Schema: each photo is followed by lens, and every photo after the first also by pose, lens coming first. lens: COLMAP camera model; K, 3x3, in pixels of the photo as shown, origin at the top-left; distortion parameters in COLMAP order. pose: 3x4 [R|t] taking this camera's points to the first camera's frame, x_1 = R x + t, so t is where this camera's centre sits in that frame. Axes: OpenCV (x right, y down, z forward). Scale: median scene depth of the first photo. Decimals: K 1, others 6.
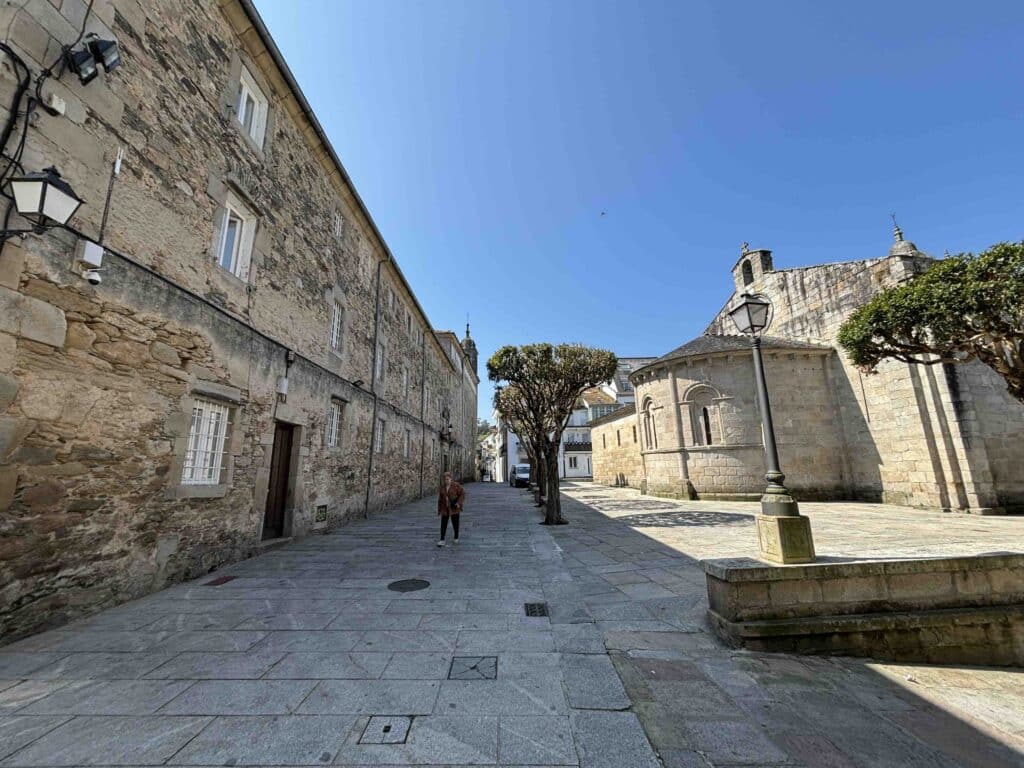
lens RADIAL K [[405.6, 0, 515.5], [0, 405.6, 381.0], [0, 0, 1]] dist [-0.001344, 0.000314]
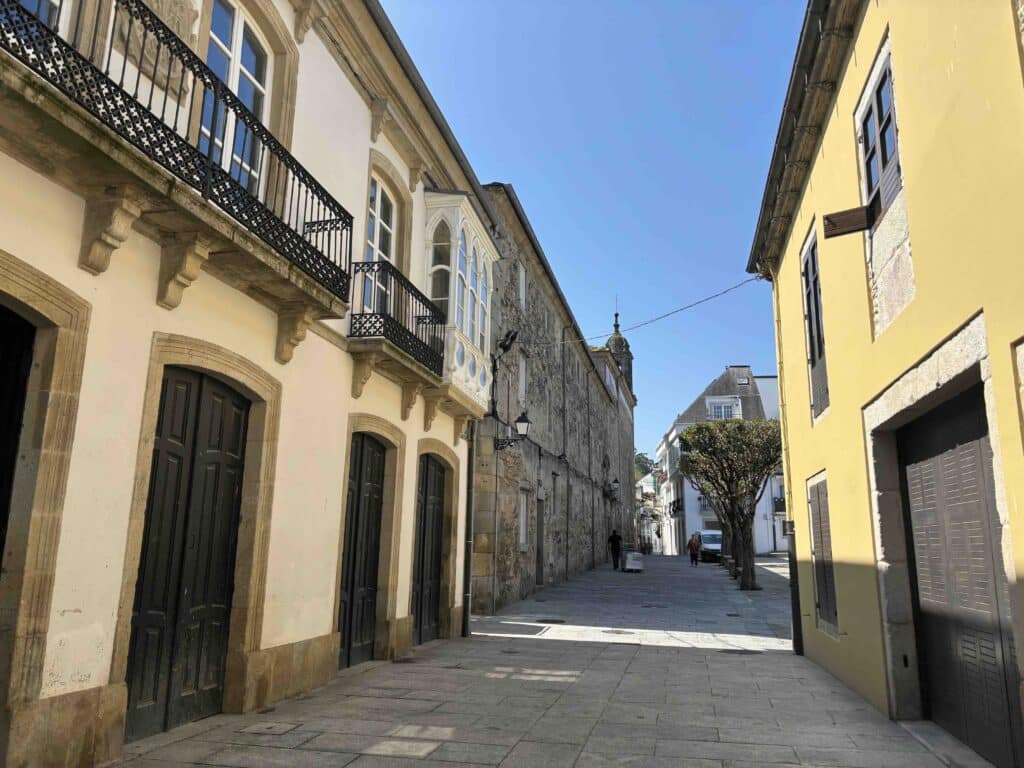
lens RADIAL K [[769.2, 0, 506.0], [0, 769.2, 376.2], [0, 0, 1]] dist [0.034539, -0.037796]
pose [[0.974248, -0.019354, -0.224645, -0.086581], [0.022364, 0.999691, 0.010860, -0.352669], [0.224365, -0.015605, 0.974380, -1.582476]]
